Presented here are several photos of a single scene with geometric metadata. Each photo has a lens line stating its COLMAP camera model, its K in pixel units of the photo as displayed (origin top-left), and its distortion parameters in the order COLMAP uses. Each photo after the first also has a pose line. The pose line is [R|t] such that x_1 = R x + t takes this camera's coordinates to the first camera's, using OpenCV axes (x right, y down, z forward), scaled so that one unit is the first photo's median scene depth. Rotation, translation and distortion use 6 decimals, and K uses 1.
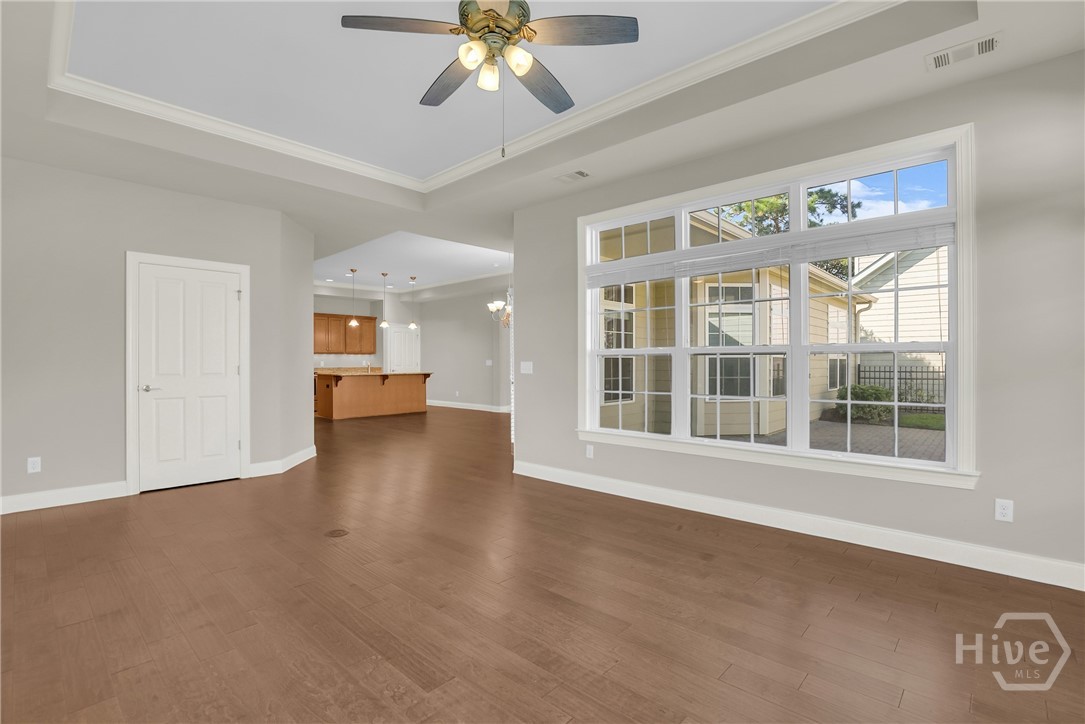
lens RADIAL K [[508.8, 0, 542.5], [0, 508.8, 362.0], [0, 0, 1]] dist [-0.050194, 0.000402]
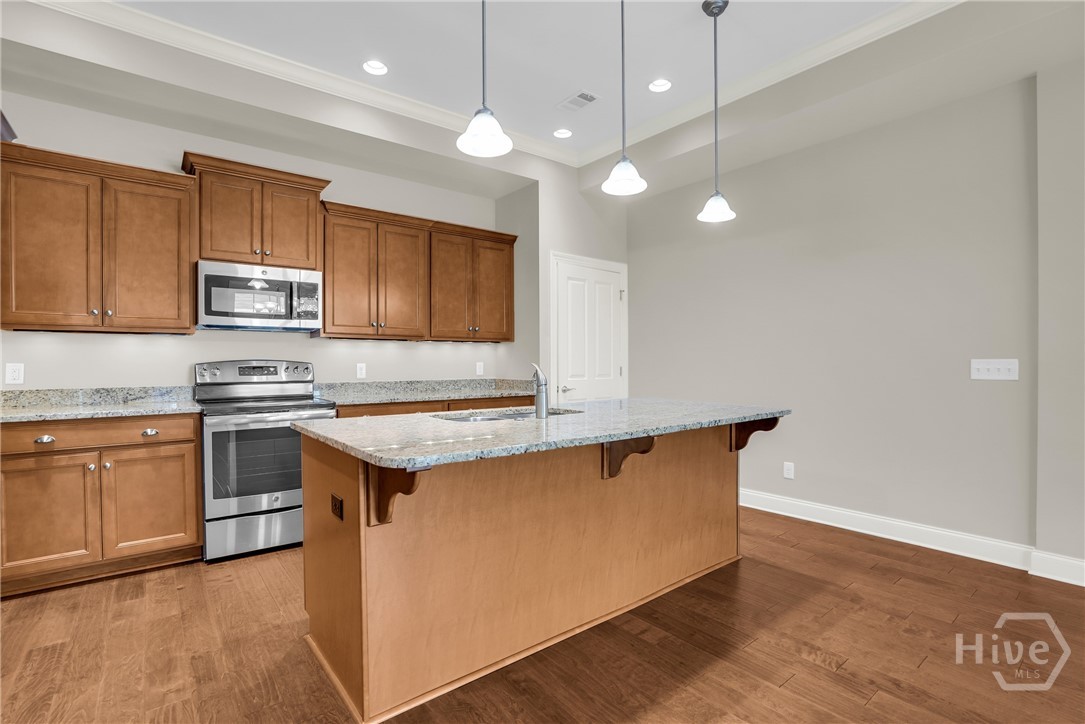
lens RADIAL K [[508.8, 0, 542.5], [0, 508.8, 362.0], [0, 0, 1]] dist [-0.050194, 0.000402]
pose [[0.989653, -0.000916, -0.143475, -0.259482], [0.001159, 0.999998, 0.001611, -0.002217], [0.143473, -0.001760, 0.989653, 0.656940]]
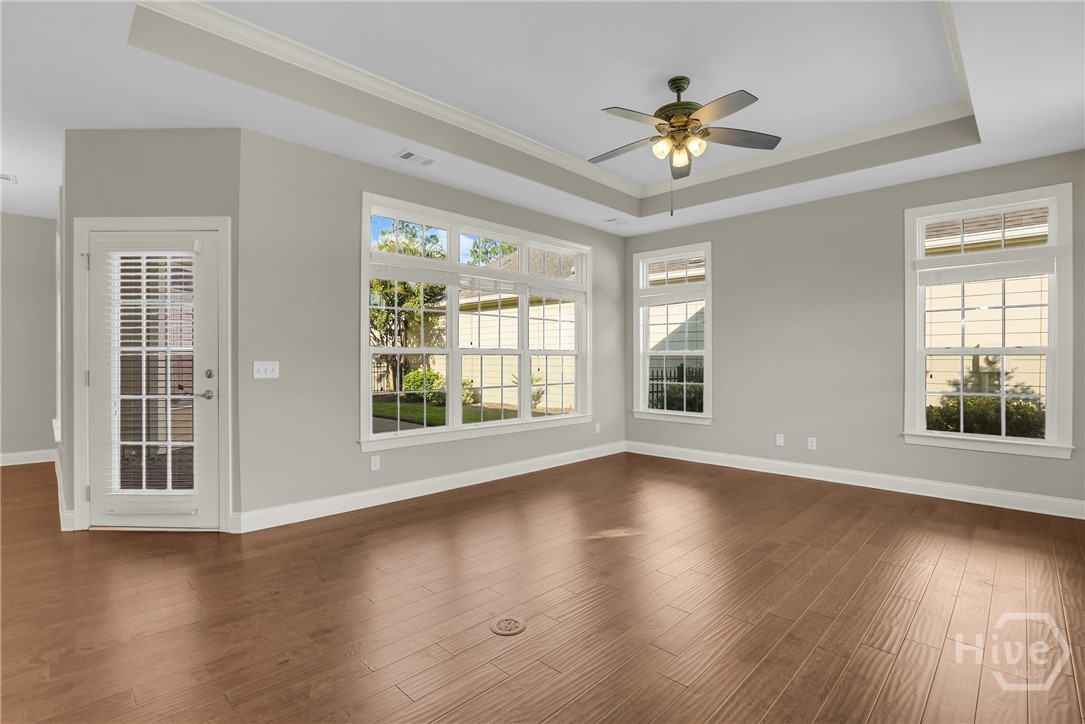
lens RADIAL K [[508.8, 0, 542.5], [0, 508.8, 362.0], [0, 0, 1]] dist [-0.050194, 0.000402]
pose [[0.024277, 0.002084, 0.999703, -3.731152], [0.004283, 0.999988, -0.002189, 0.023631], [-0.999696, 0.004335, 0.024268, 3.308923]]
